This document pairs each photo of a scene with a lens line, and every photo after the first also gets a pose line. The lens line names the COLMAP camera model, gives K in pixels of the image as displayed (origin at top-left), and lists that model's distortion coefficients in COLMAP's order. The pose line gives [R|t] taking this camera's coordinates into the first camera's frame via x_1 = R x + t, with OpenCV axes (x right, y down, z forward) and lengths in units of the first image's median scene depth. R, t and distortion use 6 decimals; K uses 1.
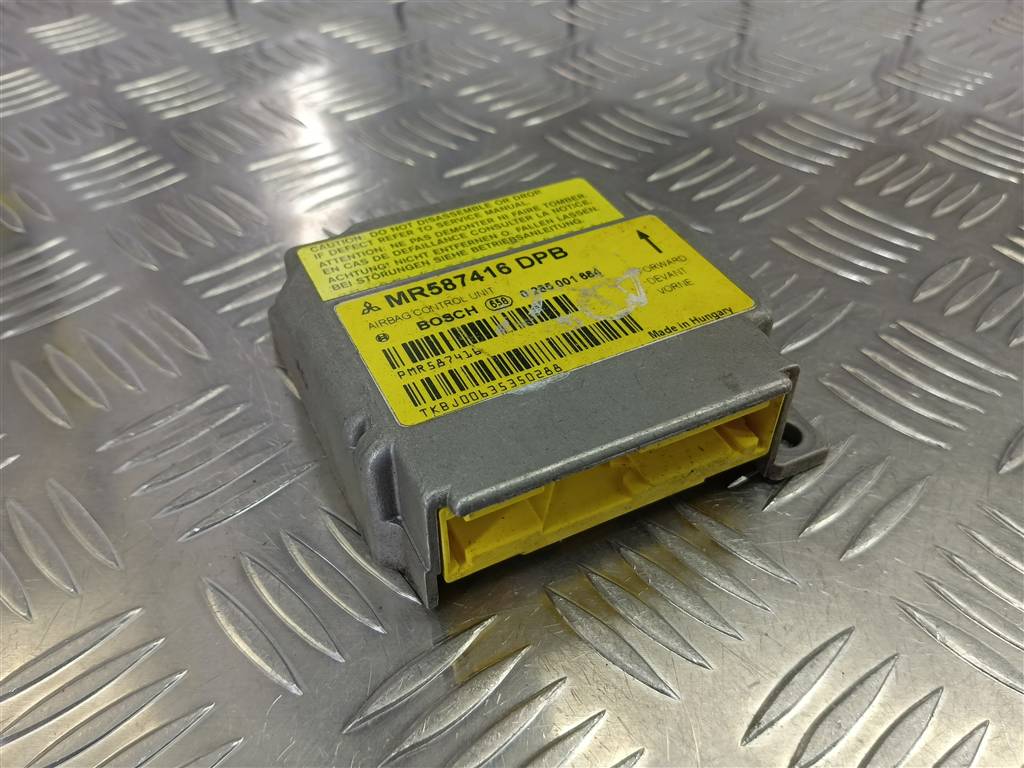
lens RADIAL K [[843.3, 0, 509.5], [0, 843.3, 385.0], [0, 0, 1]] dist [0.124645, 0.000464]
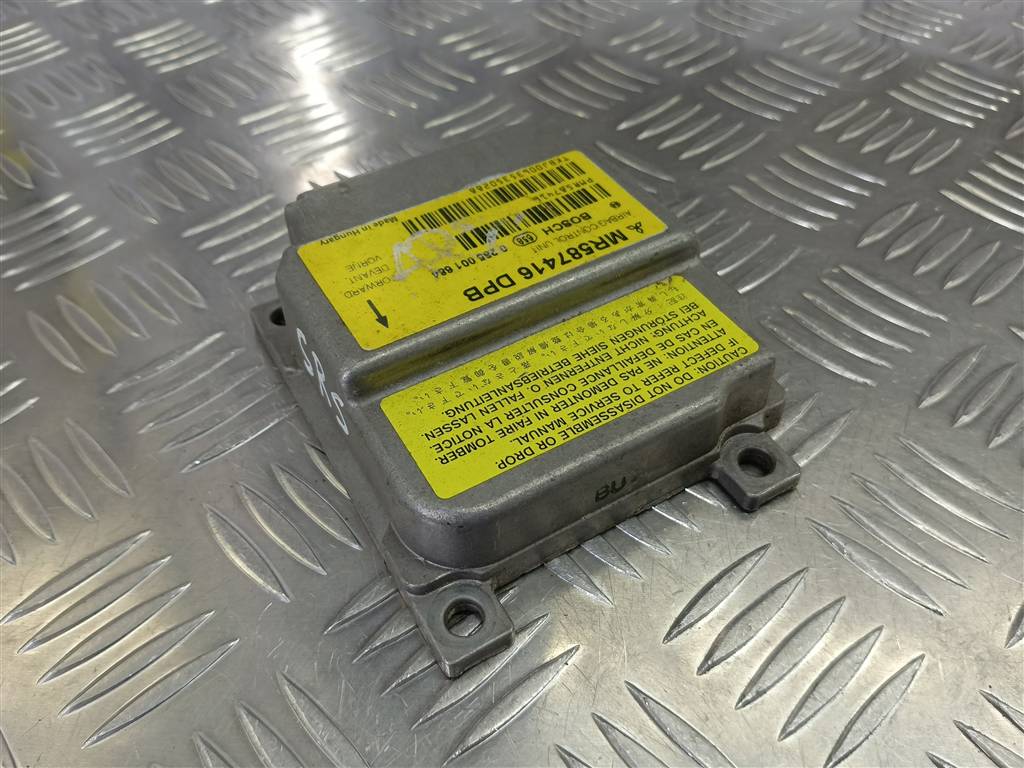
lens RADIAL K [[843.3, 0, 509.0], [0, 843.3, 387.1], [0, 0, 1]] dist [0.124645, 0.000464]
pose [[-0.997269, 0.062728, -0.038981, 0.065559], [-0.040432, -0.022025, 0.998940, -1.232703], [0.061803, 0.997788, 0.024501, 1.171526]]
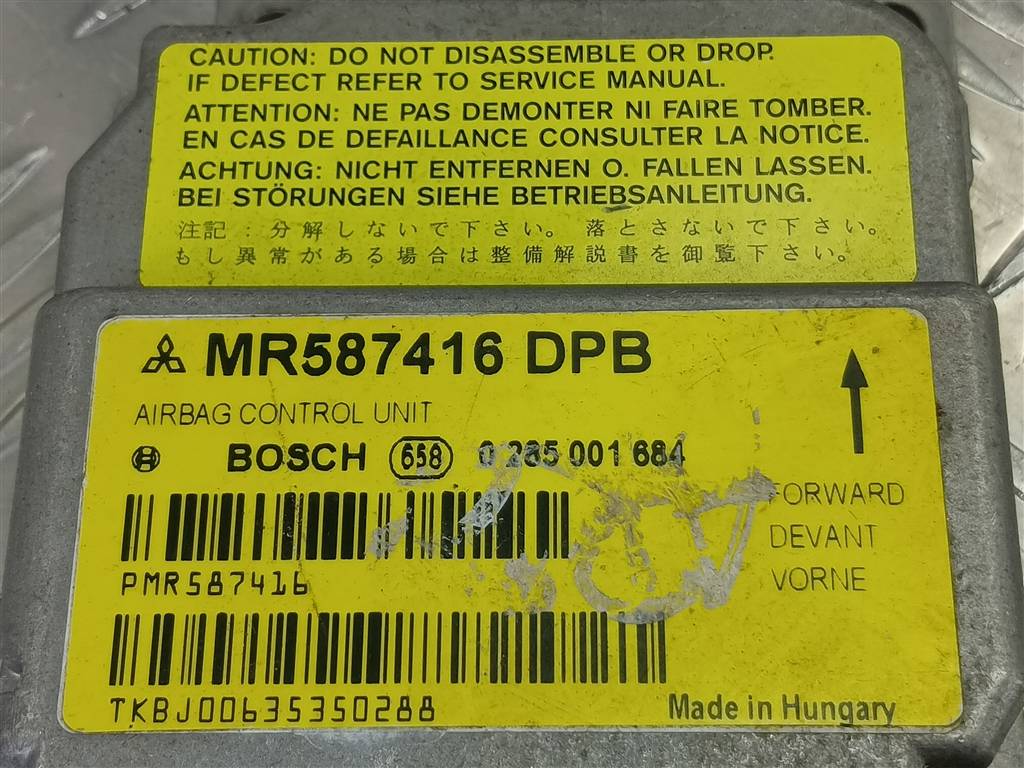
lens RADIAL K [[1690.0, 0, 512.4], [0, 1690.0, 384.6], [0, 0, 1]] dist [0.154684, 0.000000]
pose [[0.892400, 0.407975, -0.192819, 0.187569], [-0.280163, 0.835900, 0.471995, -0.566548], [0.353740, -0.367187, 0.860257, 0.263709]]
